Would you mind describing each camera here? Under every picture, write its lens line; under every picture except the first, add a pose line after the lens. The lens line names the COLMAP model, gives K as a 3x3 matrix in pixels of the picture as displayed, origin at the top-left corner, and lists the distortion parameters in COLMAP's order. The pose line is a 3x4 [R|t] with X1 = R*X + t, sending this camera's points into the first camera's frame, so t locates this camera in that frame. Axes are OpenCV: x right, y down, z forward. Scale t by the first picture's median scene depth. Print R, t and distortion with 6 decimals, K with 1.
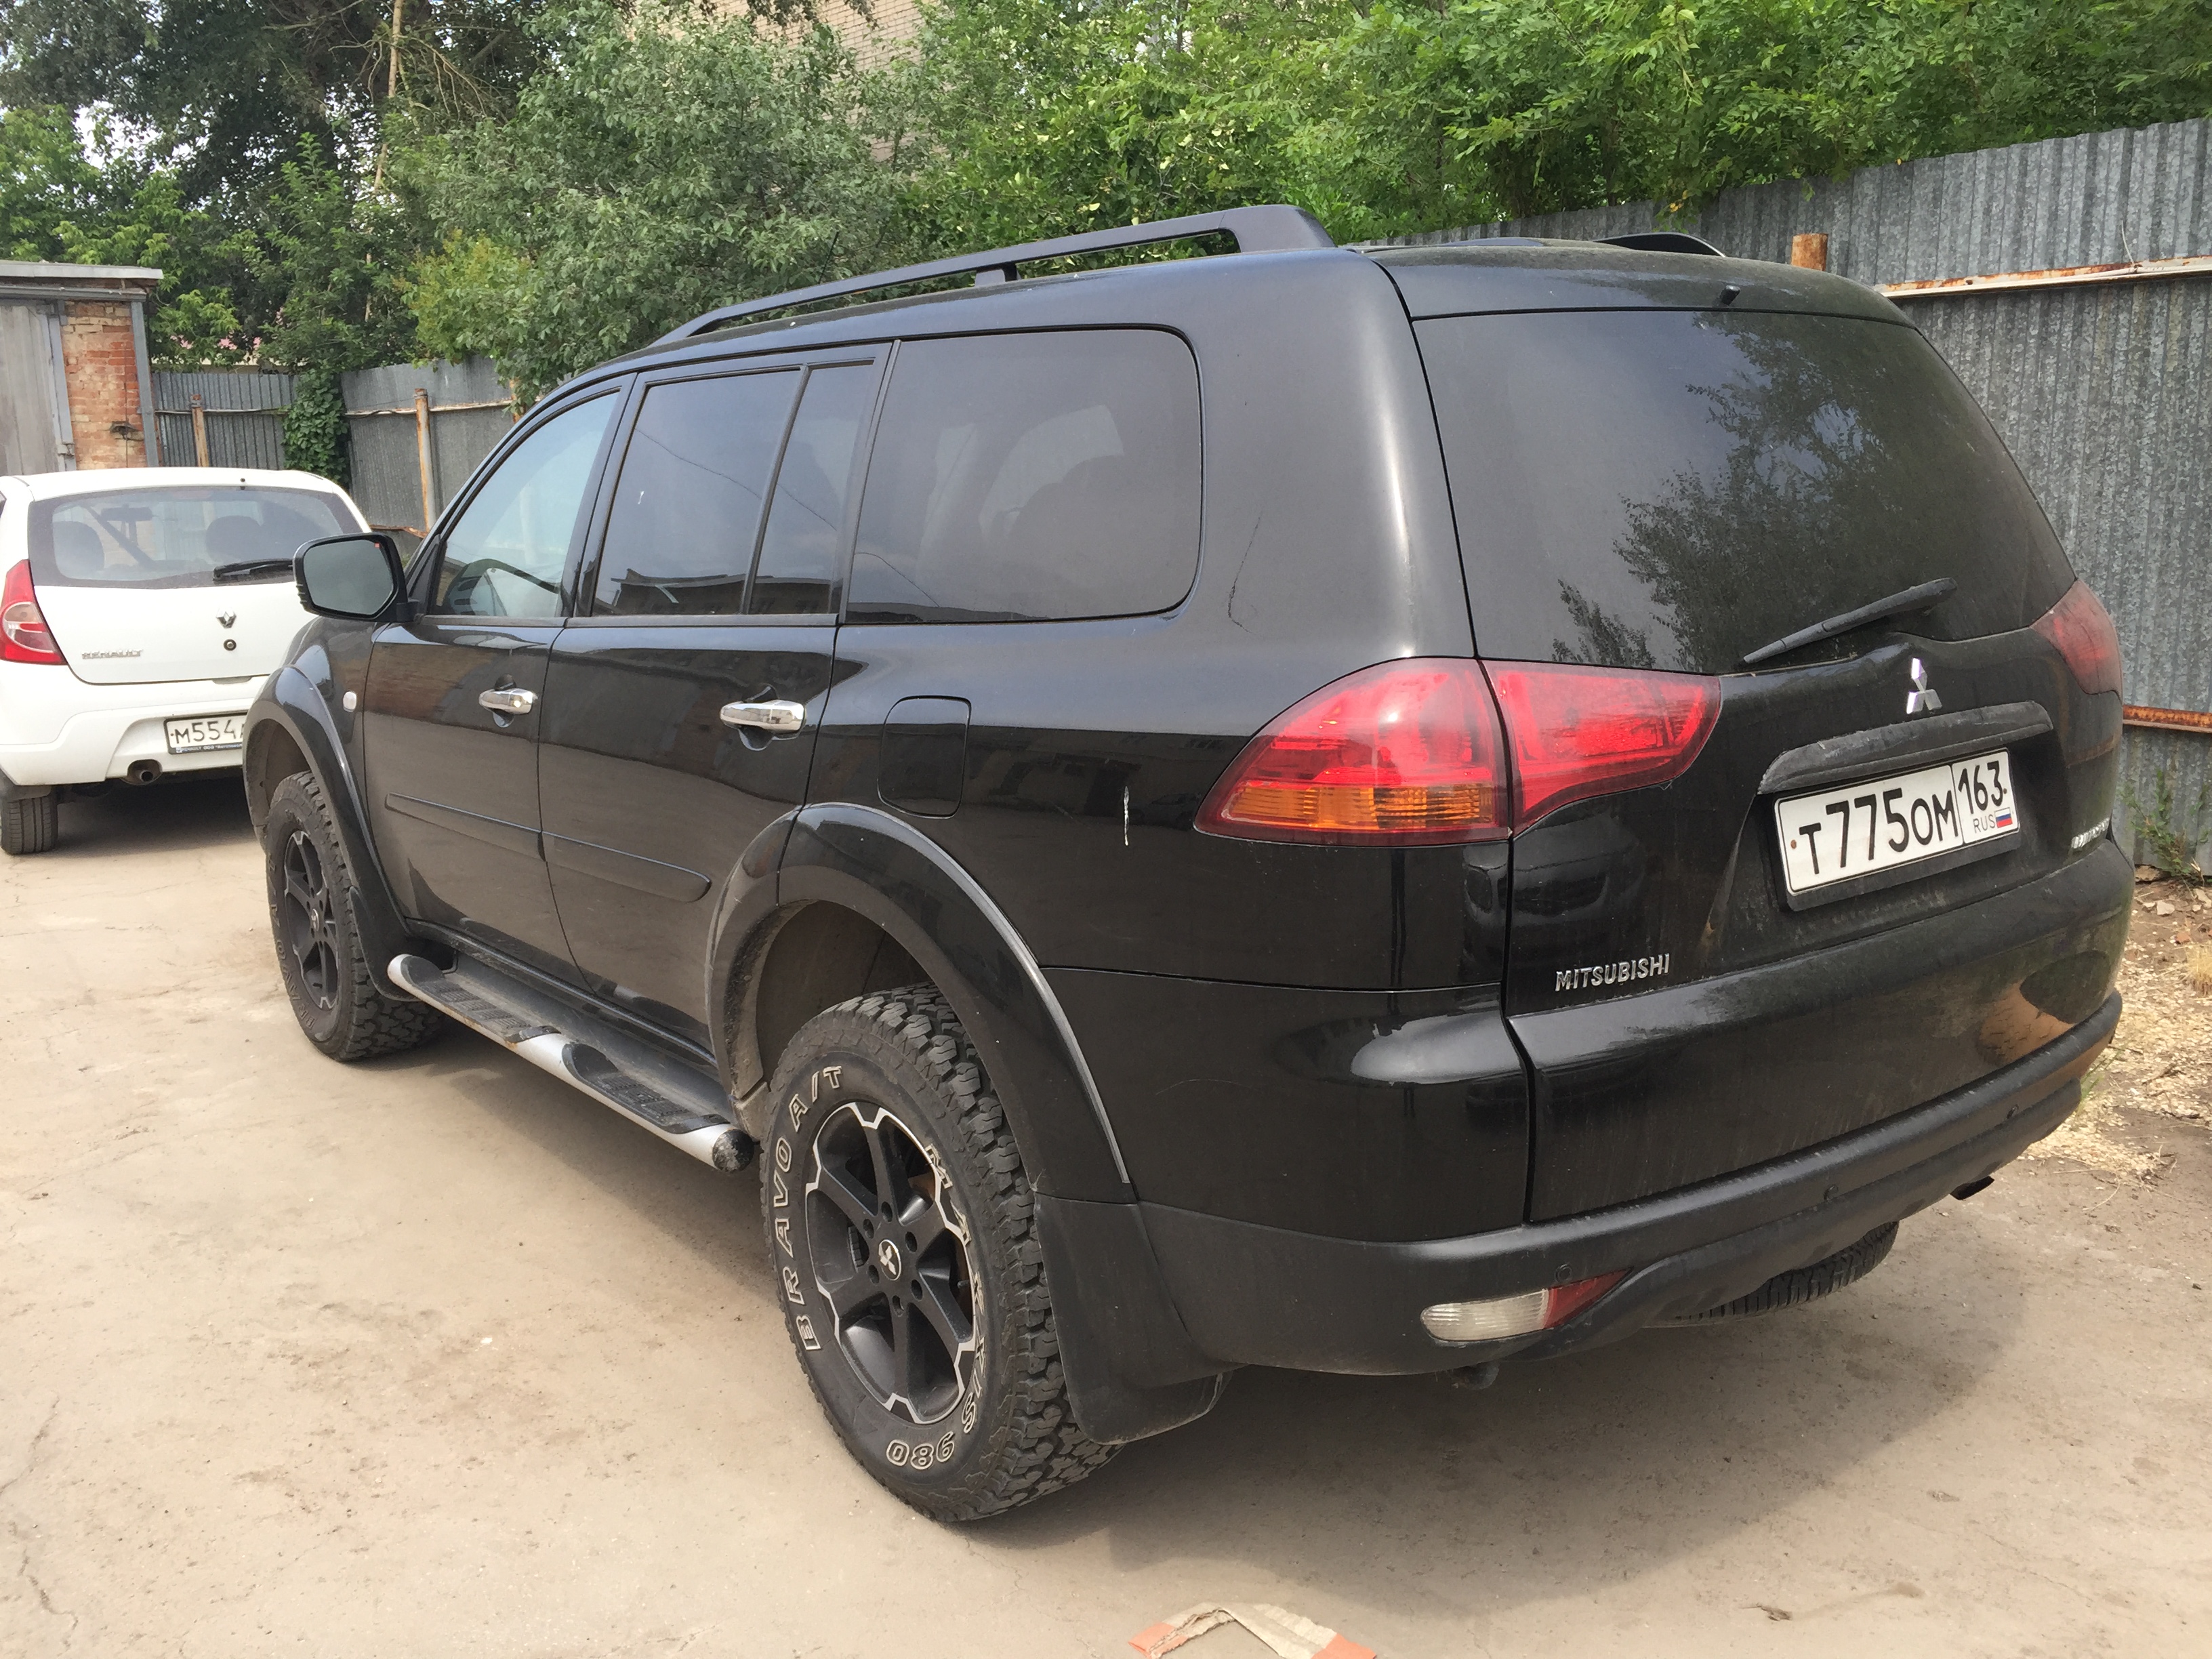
lens RADIAL K [[1856.3, 0, 1095.0], [0, 1856.3, 827.6], [0, 0, 1]] dist [0.010201, -0.007956]
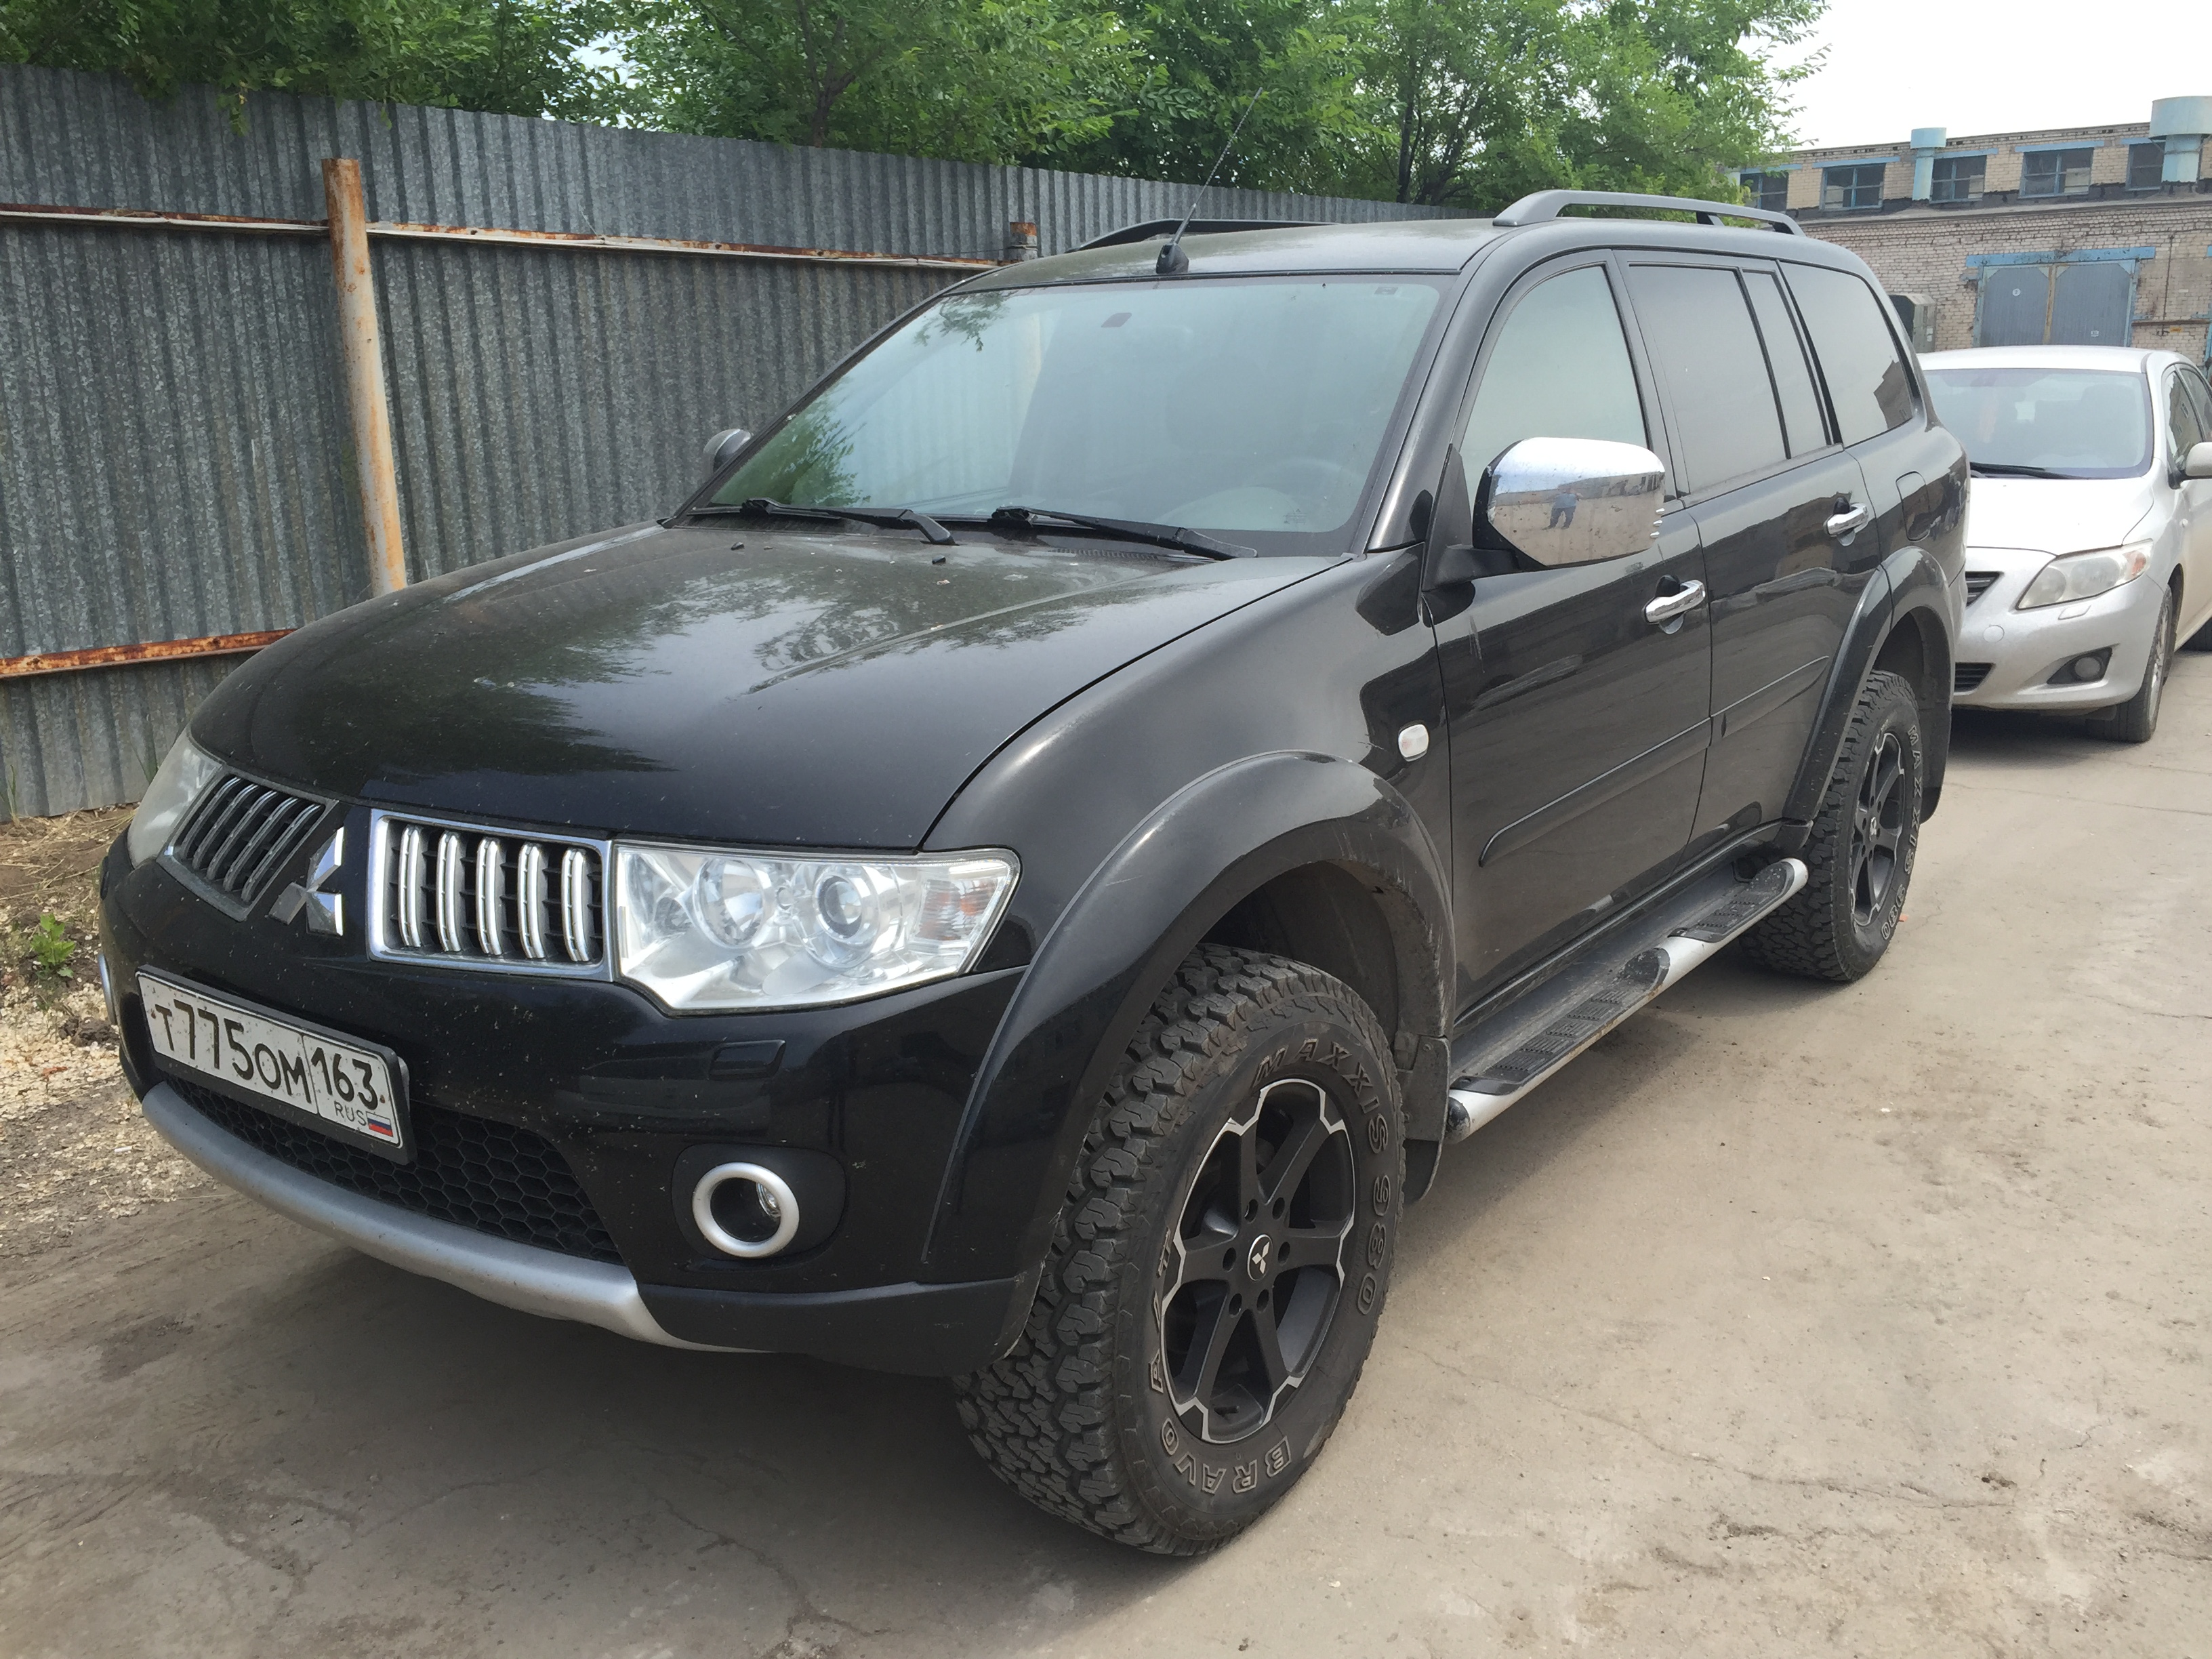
lens RADIAL K [[1856.3, 0, 1097.5], [0, 1856.3, 833.5], [0, 0, 1]] dist [0.010201, -0.007956]
pose [[-0.245082, -0.206813, 0.947187, -1.070578], [0.201809, 0.944700, 0.258487, -0.243361], [-0.948266, 0.254501, -0.189792, 1.383462]]
